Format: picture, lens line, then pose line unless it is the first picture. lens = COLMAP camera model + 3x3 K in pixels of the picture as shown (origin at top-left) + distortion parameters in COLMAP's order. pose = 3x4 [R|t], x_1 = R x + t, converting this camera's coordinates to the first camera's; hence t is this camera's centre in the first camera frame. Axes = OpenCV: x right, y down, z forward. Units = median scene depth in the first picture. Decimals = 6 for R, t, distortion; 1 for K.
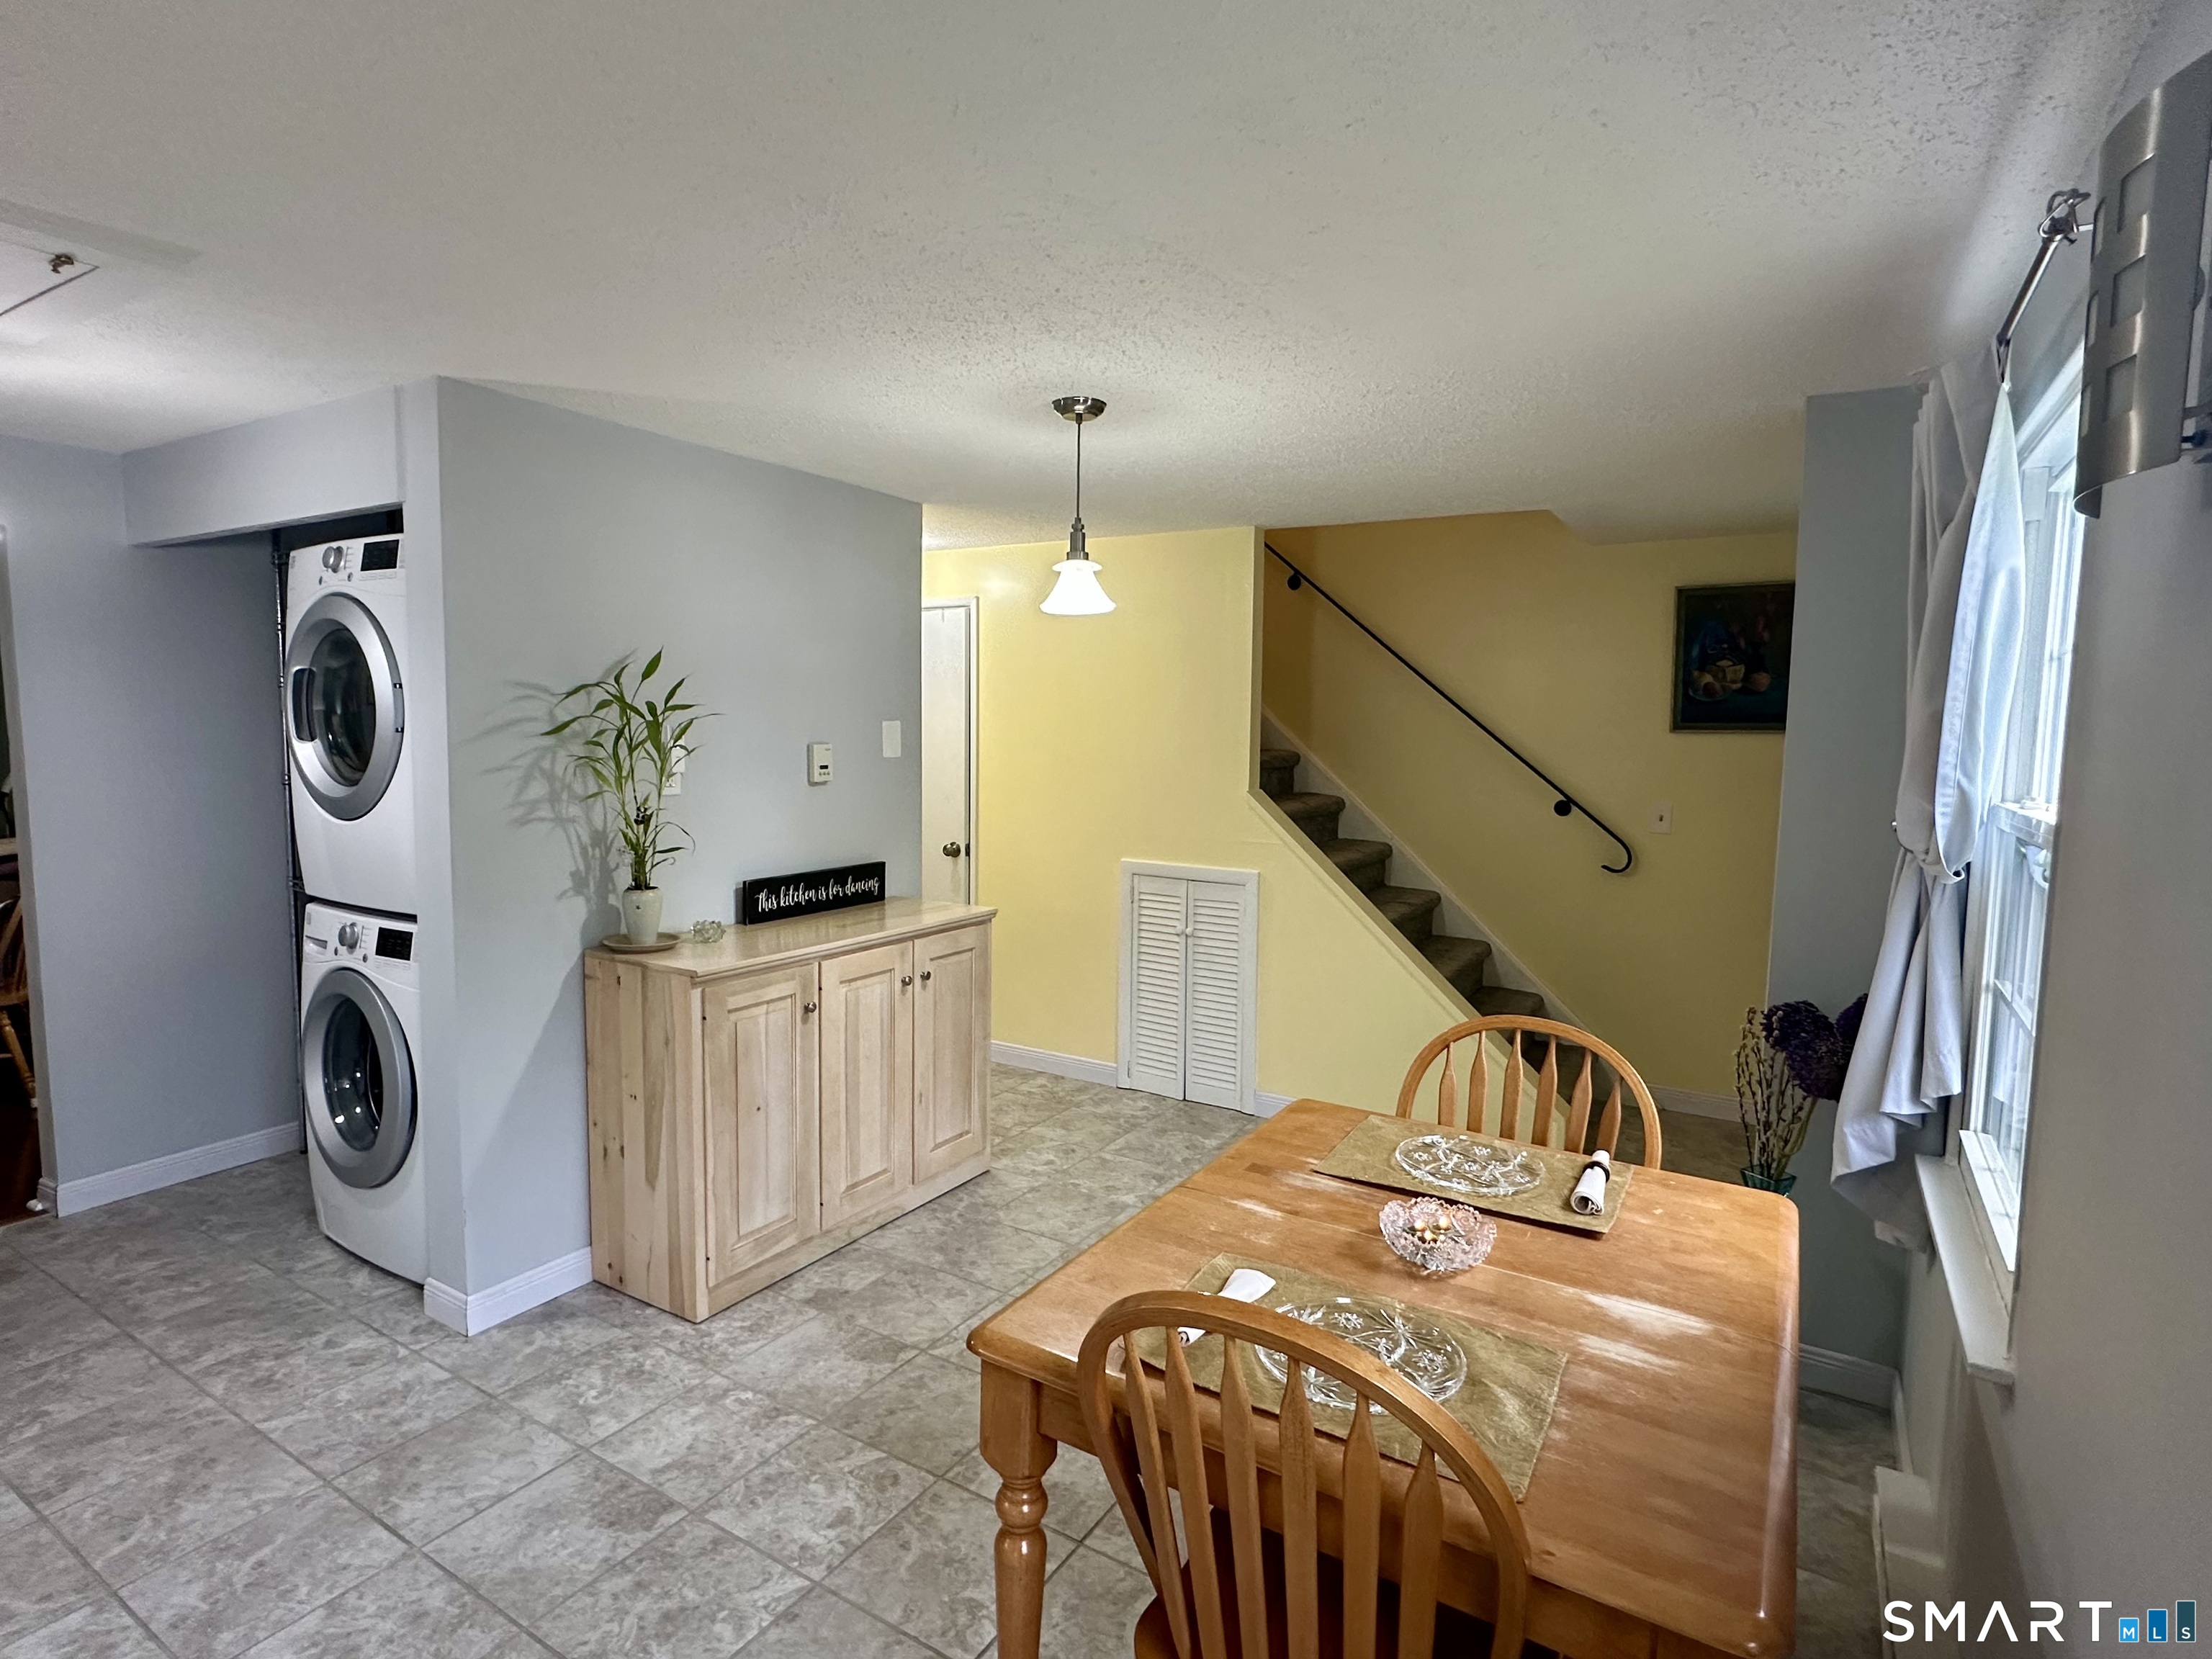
lens RADIAL K [[1090.6, 0, 1123.7], [0, 1090.6, 828.9], [0, 0, 1]] dist [0.004067, -0.000952]
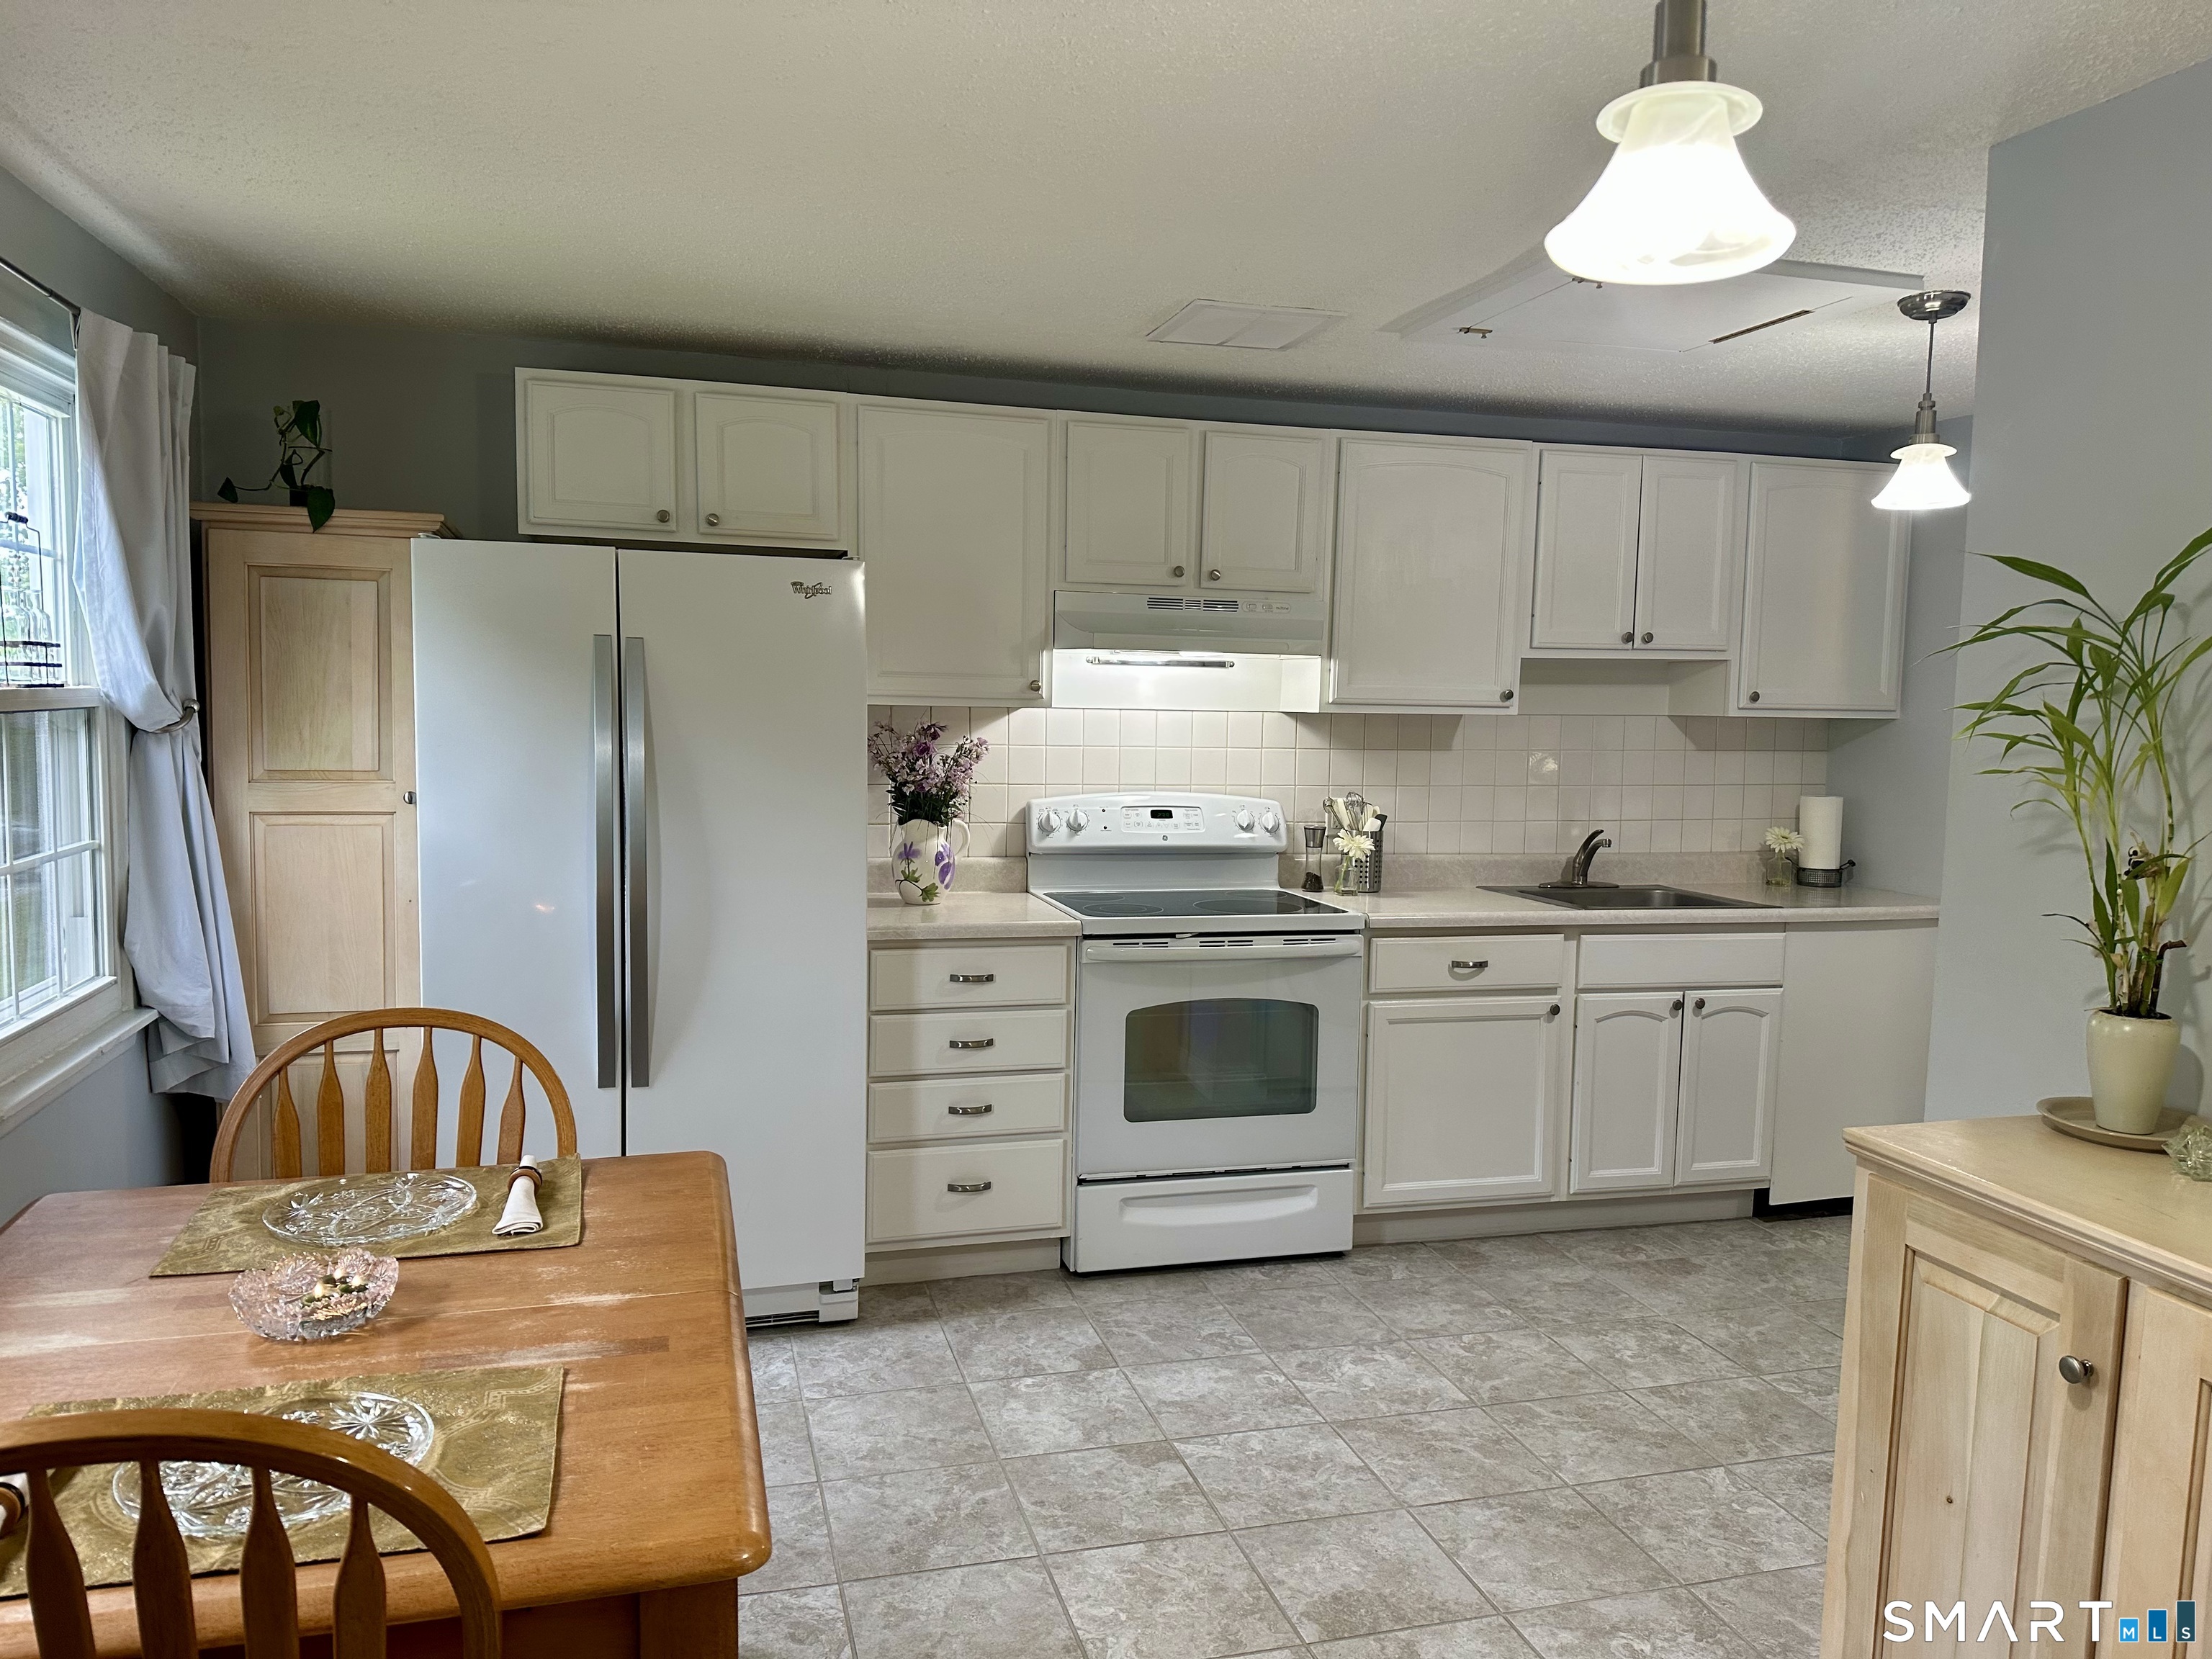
lens RADIAL K [[1548.4, 0, 1096.1], [0, 1548.4, 826.8], [0, 0, 1]] dist [0.070802, -0.091664]
pose [[-0.684117, 0.032079, -0.728667, 0.384053], [-0.099903, 0.985495, 0.137180, -0.077711], [0.722498, 0.166644, -0.670989, 1.138551]]
